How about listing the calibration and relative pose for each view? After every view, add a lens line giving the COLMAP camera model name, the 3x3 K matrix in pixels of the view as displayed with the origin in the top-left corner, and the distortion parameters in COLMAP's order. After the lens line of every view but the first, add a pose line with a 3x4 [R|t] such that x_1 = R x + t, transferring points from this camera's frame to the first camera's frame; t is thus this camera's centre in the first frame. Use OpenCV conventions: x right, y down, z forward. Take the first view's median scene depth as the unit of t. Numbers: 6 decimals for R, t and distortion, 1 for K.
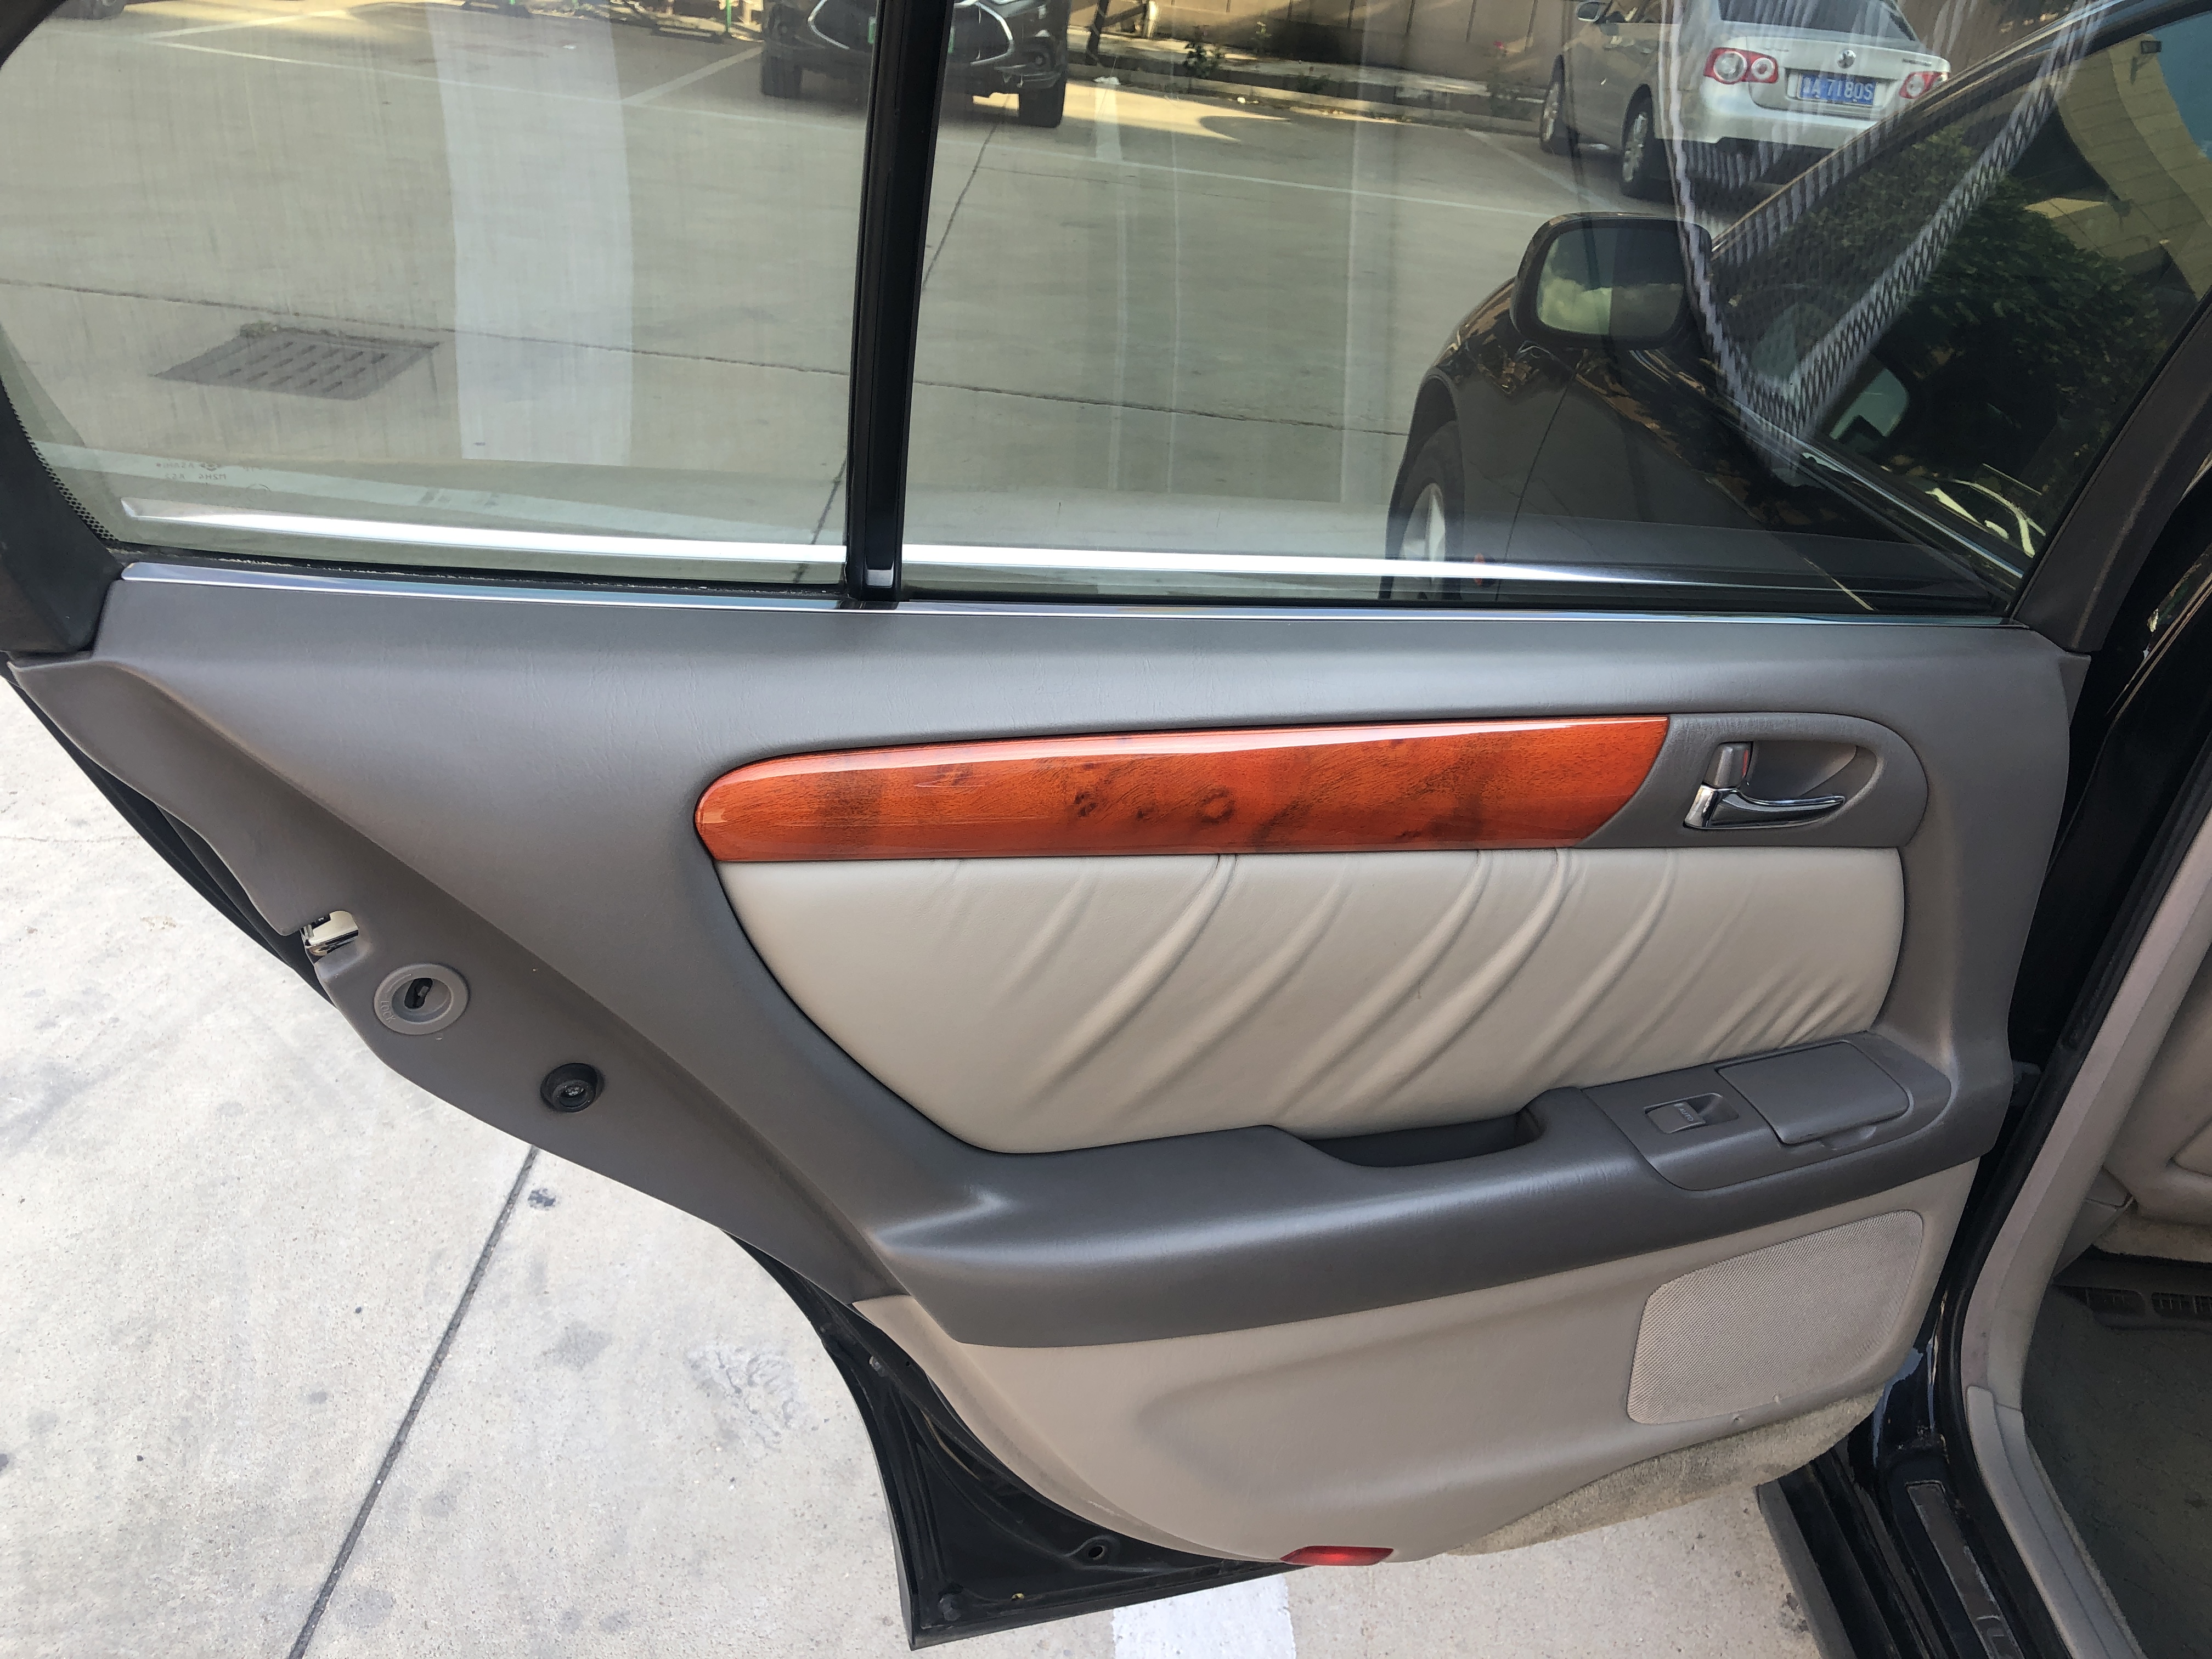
lens RADIAL K [[1808.4, 0, 1109.8], [0, 1808.4, 824.9], [0, 0, 1]] dist [0.022985, -0.017359]
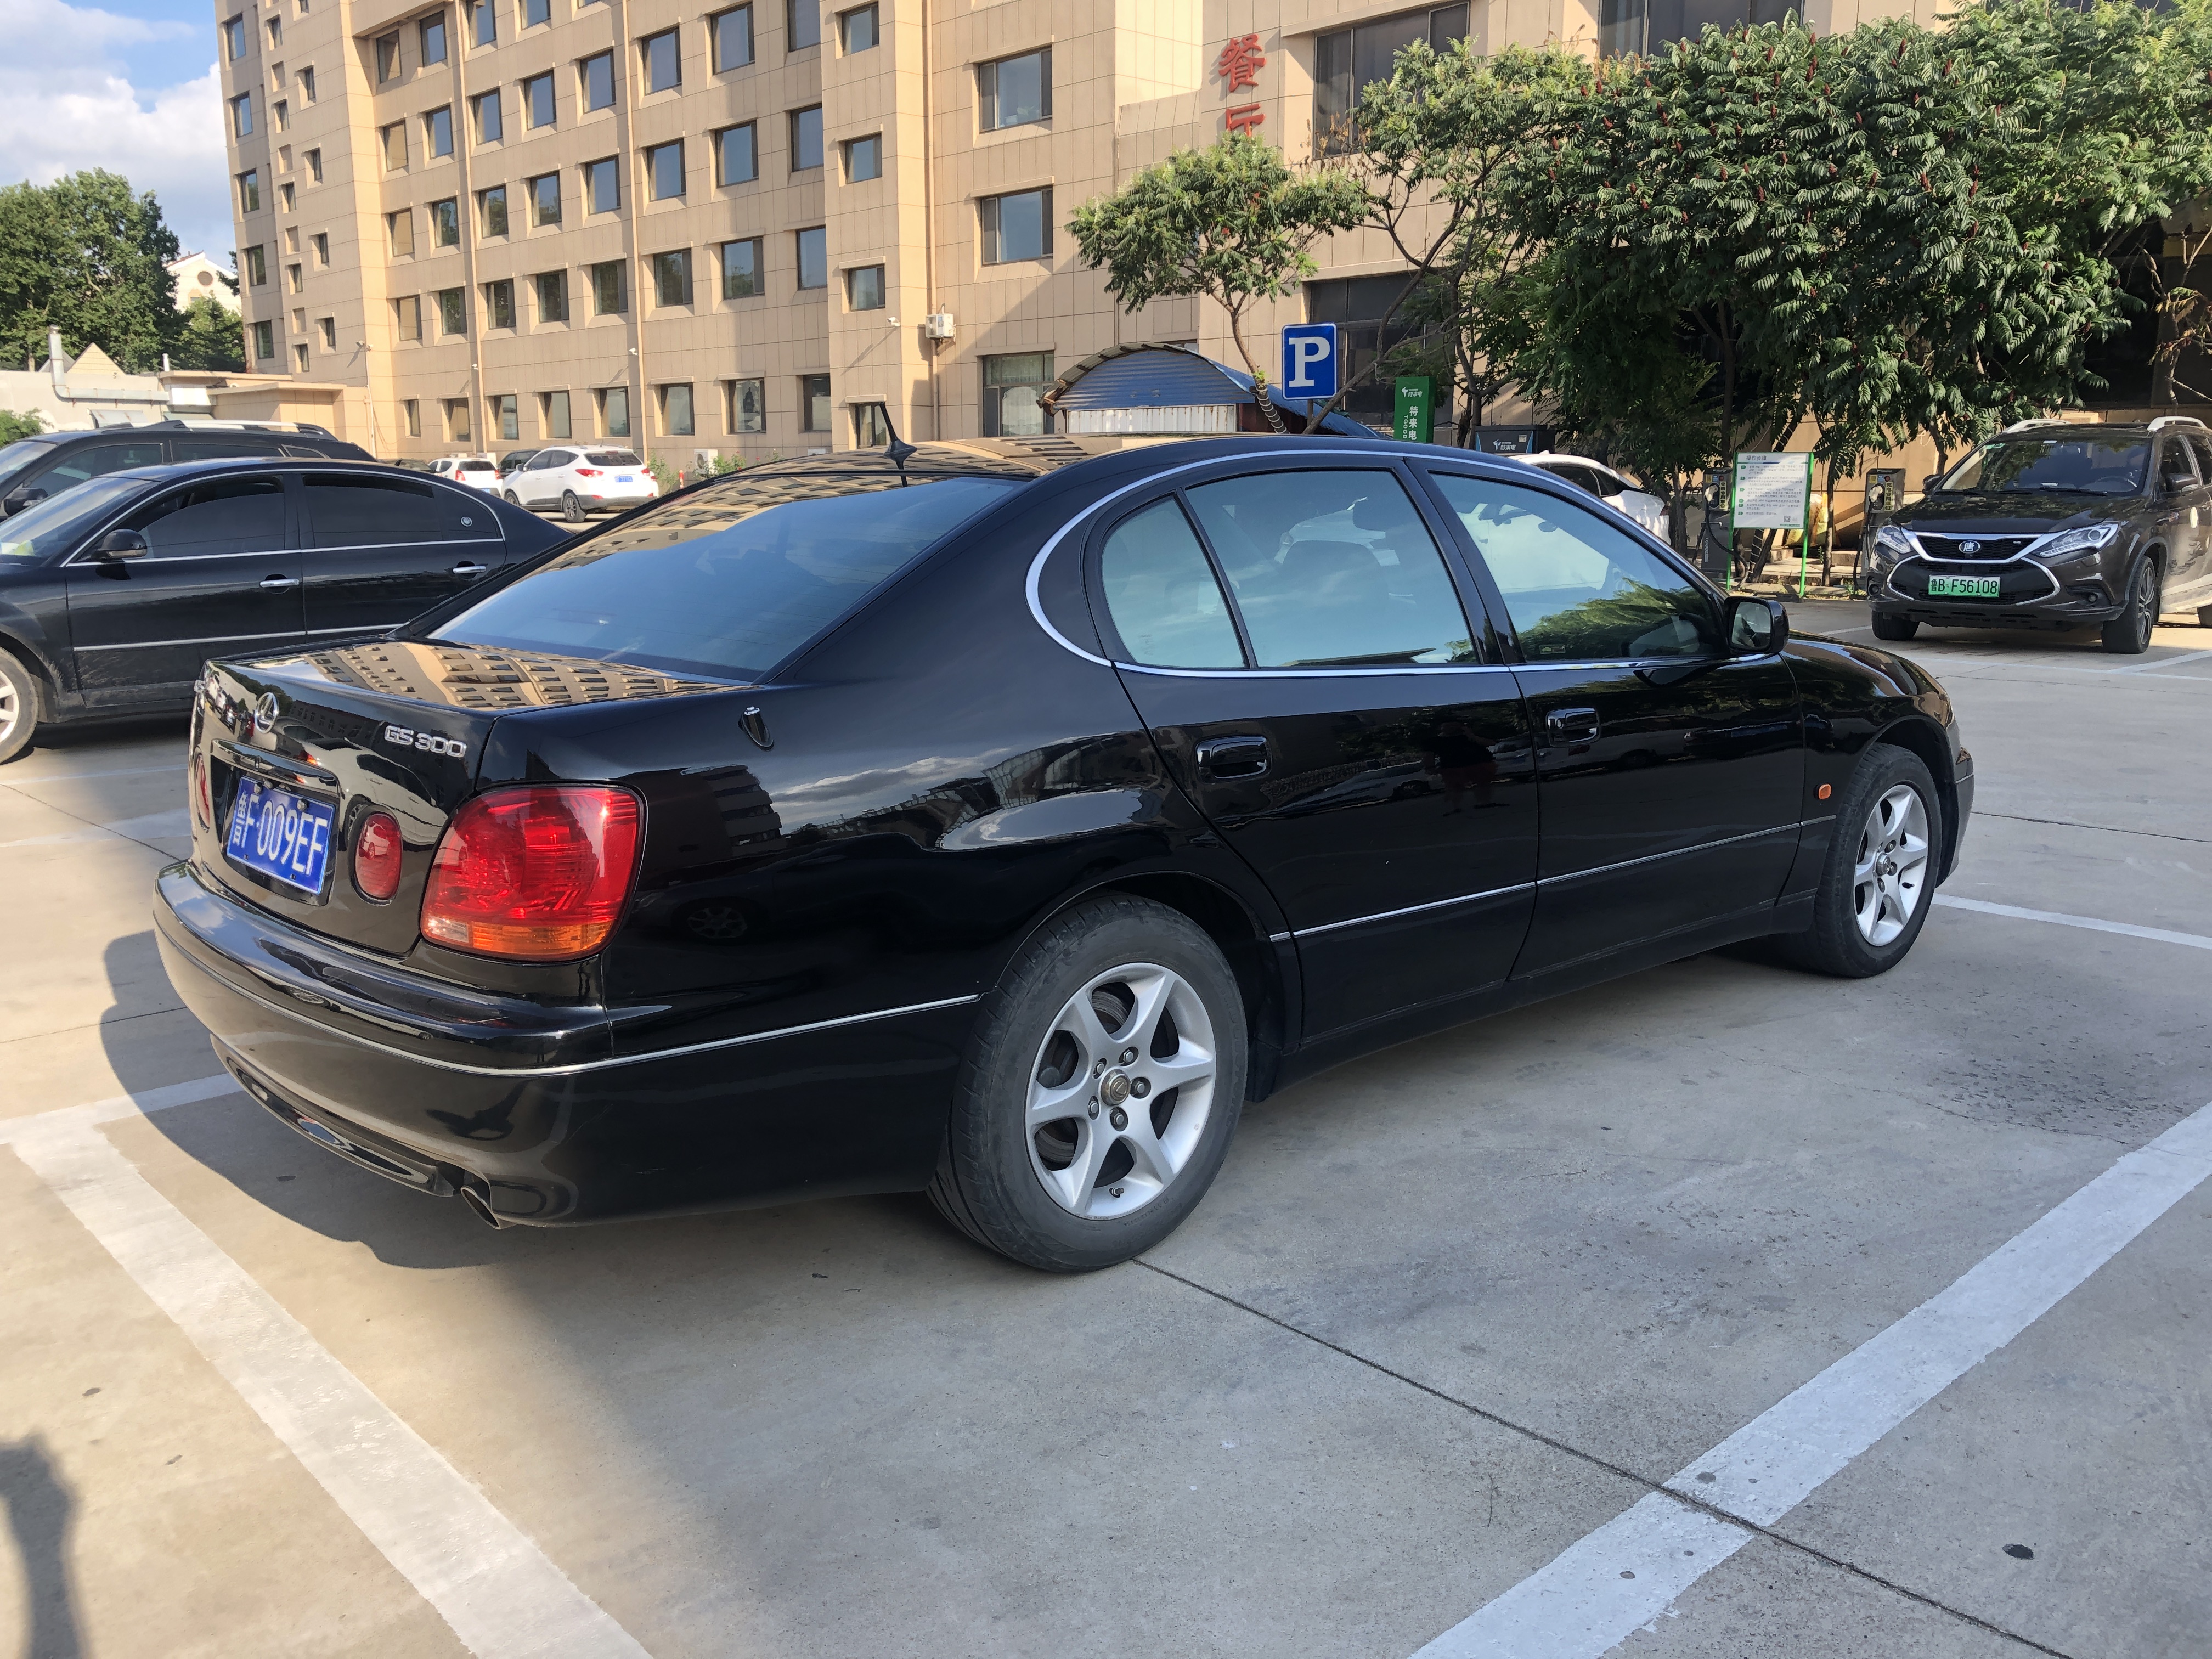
lens RADIAL K [[1808.4, 0, 1099.0], [0, 1808.4, 821.7], [0, 0, 1]] dist [0.022985, -0.017359]
pose [[0.664390, 0.018717, -0.747152, 0.291358], [-0.254871, 0.945436, -0.202955, 0.084533], [0.702586, 0.325269, 0.632909, -0.109220]]
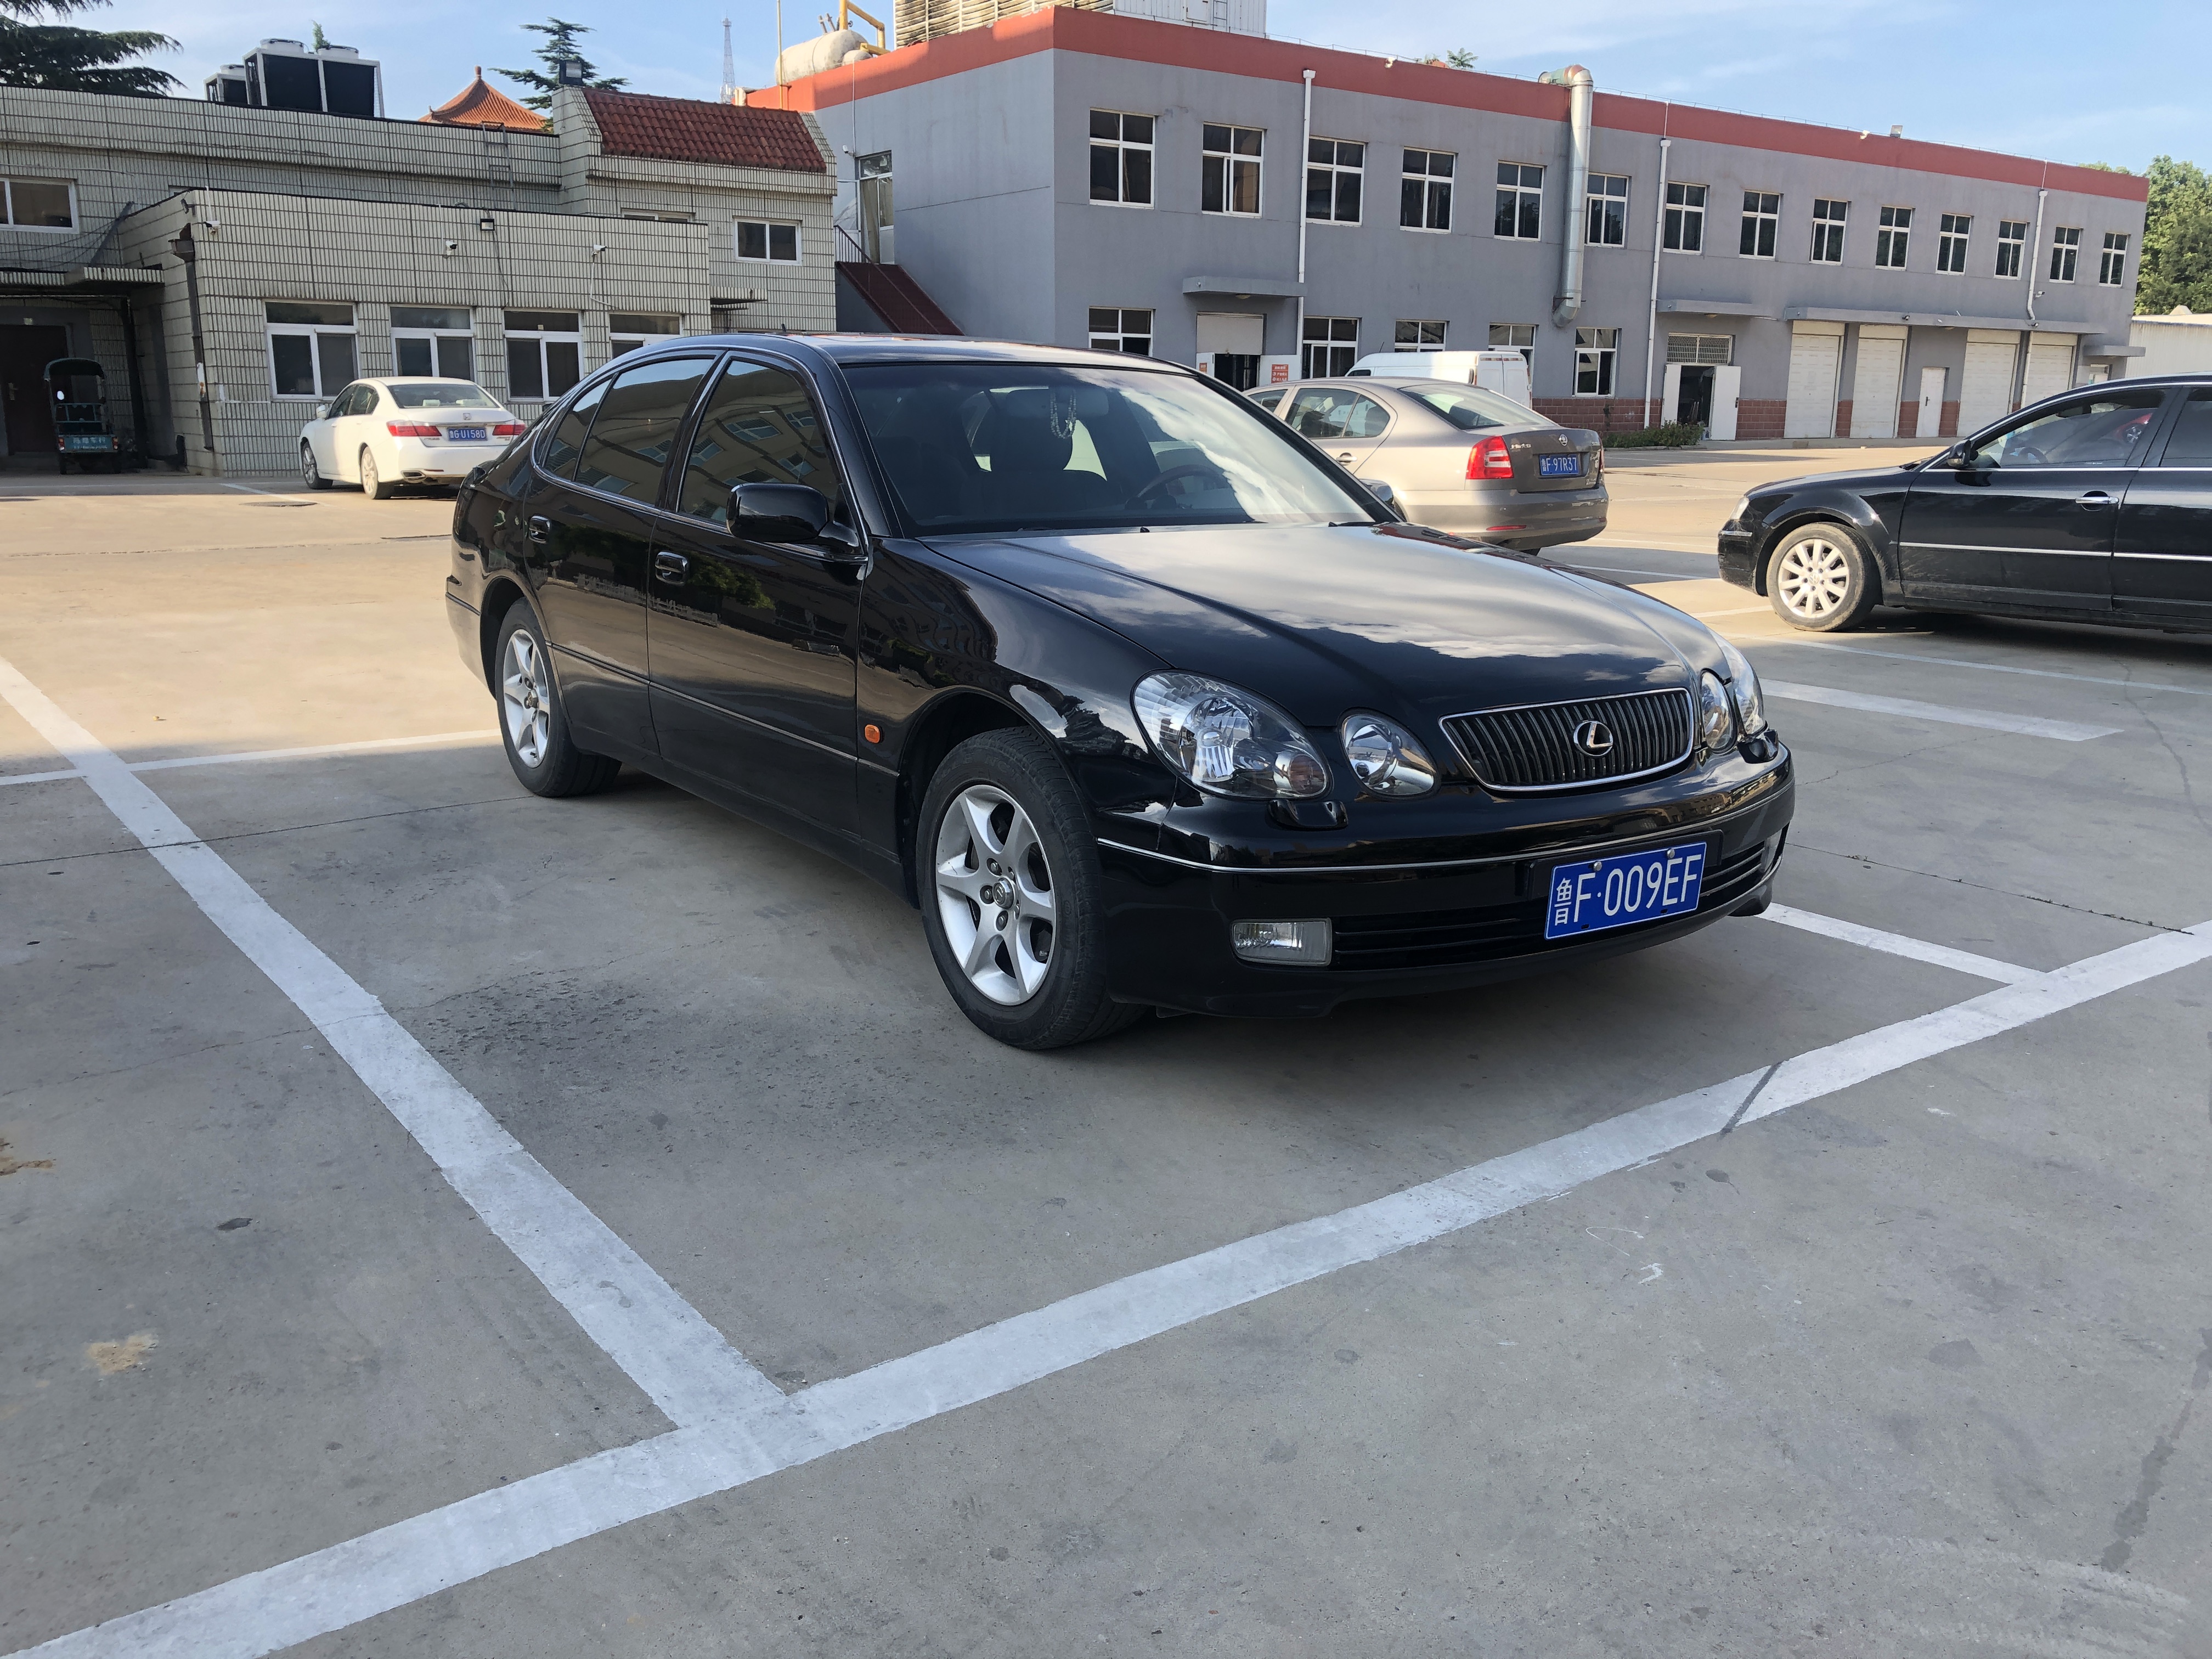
lens RADIAL K [[1808.4, 0, 1092.1], [0, 1808.4, 833.5], [0, 0, 1]] dist [0.022985, -0.017359]
pose [[-0.807563, 0.009236, -0.589709, 0.271589], [-0.351116, 0.795851, 0.493293, -0.134597], [0.473877, 0.605421, -0.639457, 0.345186]]
